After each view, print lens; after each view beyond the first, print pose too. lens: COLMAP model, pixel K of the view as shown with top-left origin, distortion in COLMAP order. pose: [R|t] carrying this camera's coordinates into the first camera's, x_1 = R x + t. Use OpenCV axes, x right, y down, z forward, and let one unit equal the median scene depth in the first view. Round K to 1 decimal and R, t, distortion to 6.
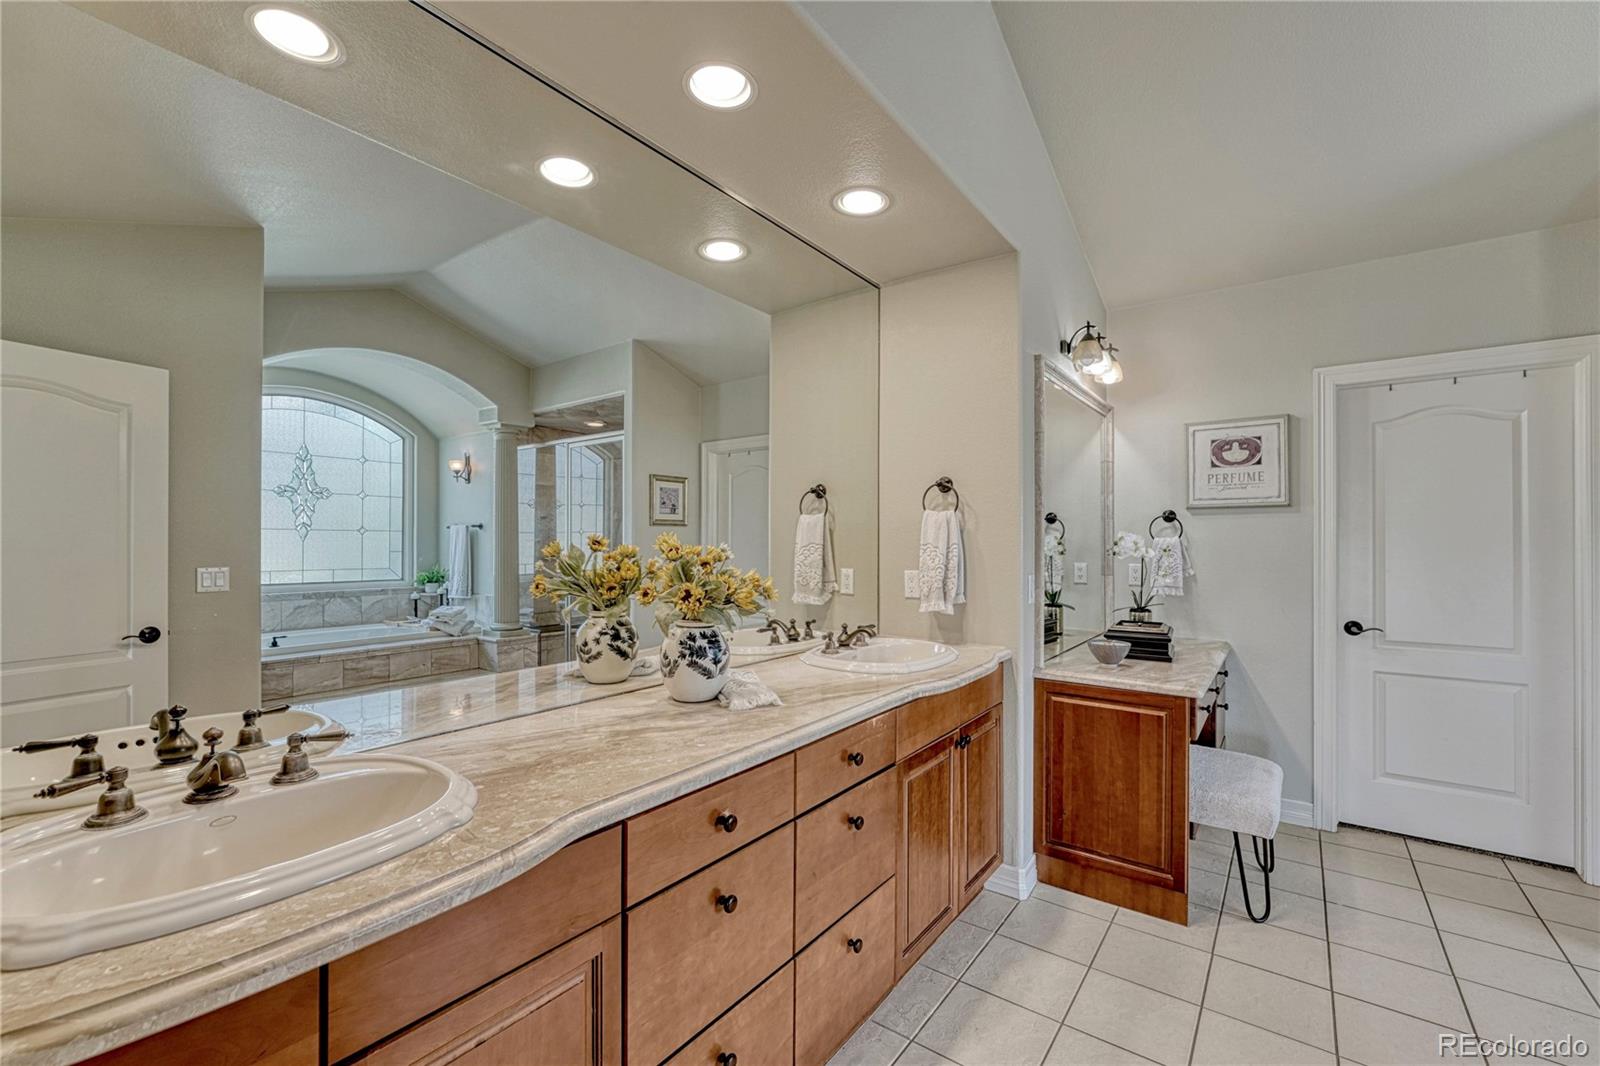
lens RADIAL K [[663.0, 0, 804.5], [0, 663.0, 545.0], [0, 0, 1]] dist [-0.011363, 0.001091]
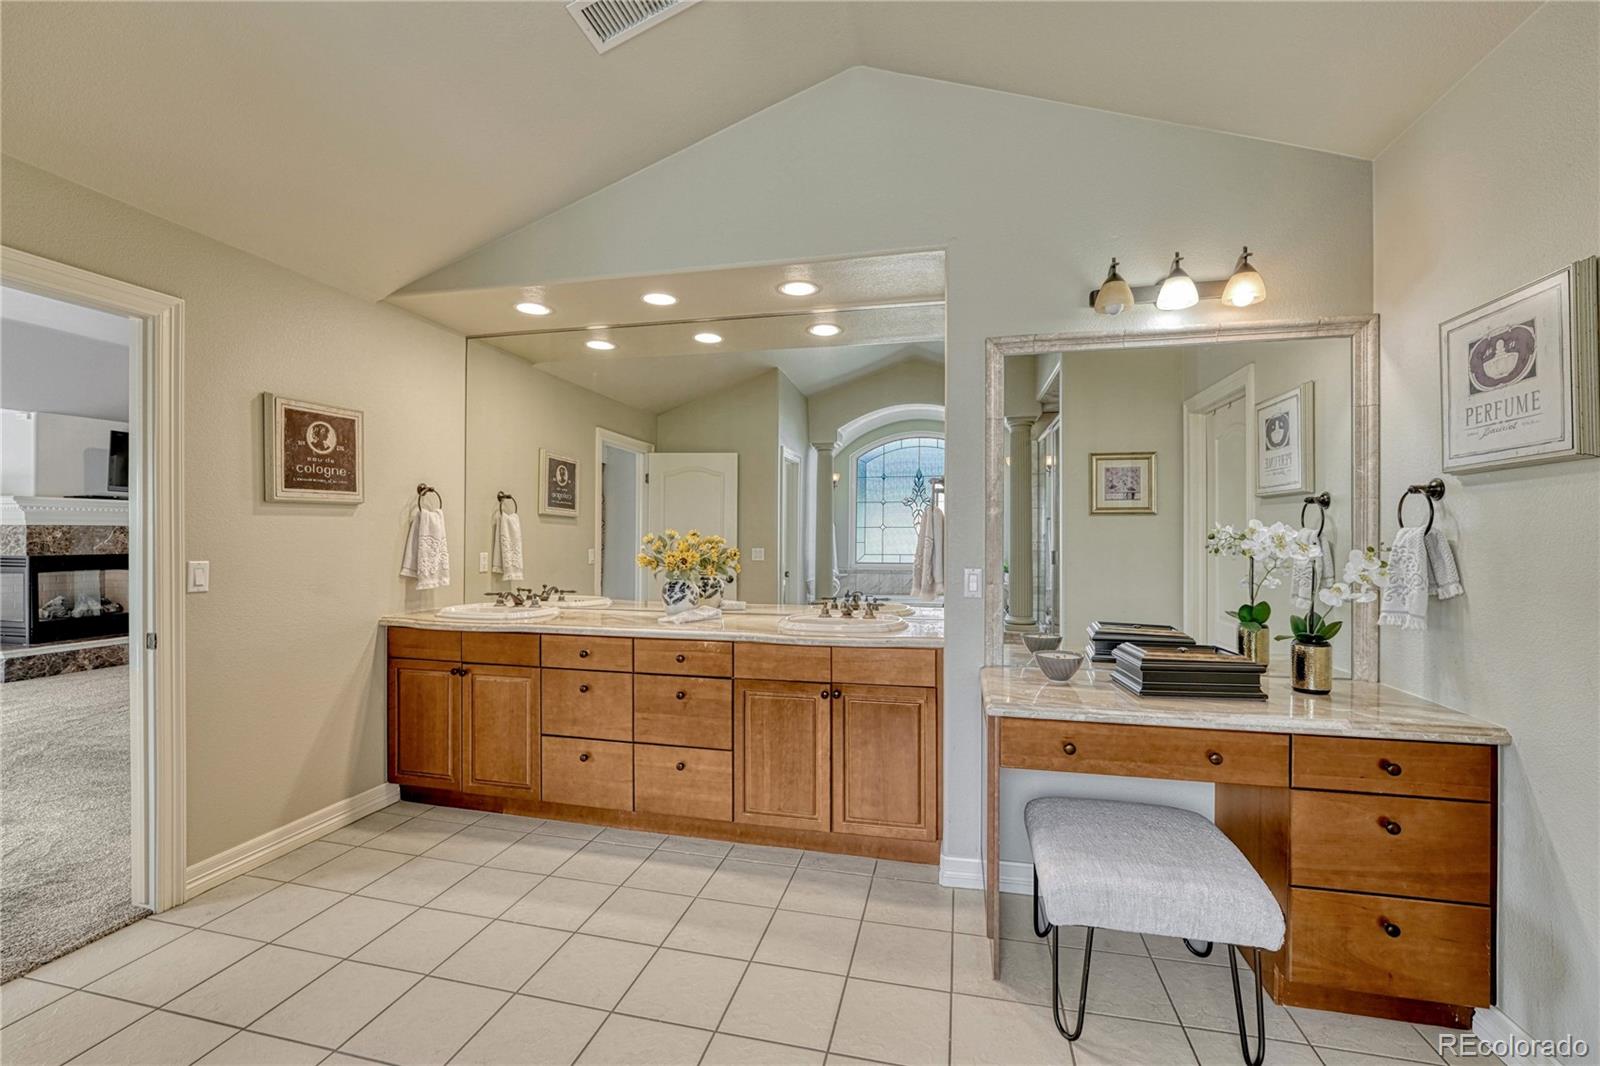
lens RADIAL K [[663.0, 0, 803.9], [0, 663.0, 527.0], [0, 0, 1]] dist [-0.011363, 0.001091]
pose [[0.388927, -0.006028, -0.921249, 0.933521], [-0.000216, 0.999978, -0.006634, -0.007678], [0.921268, 0.002779, 0.388917, 0.315657]]
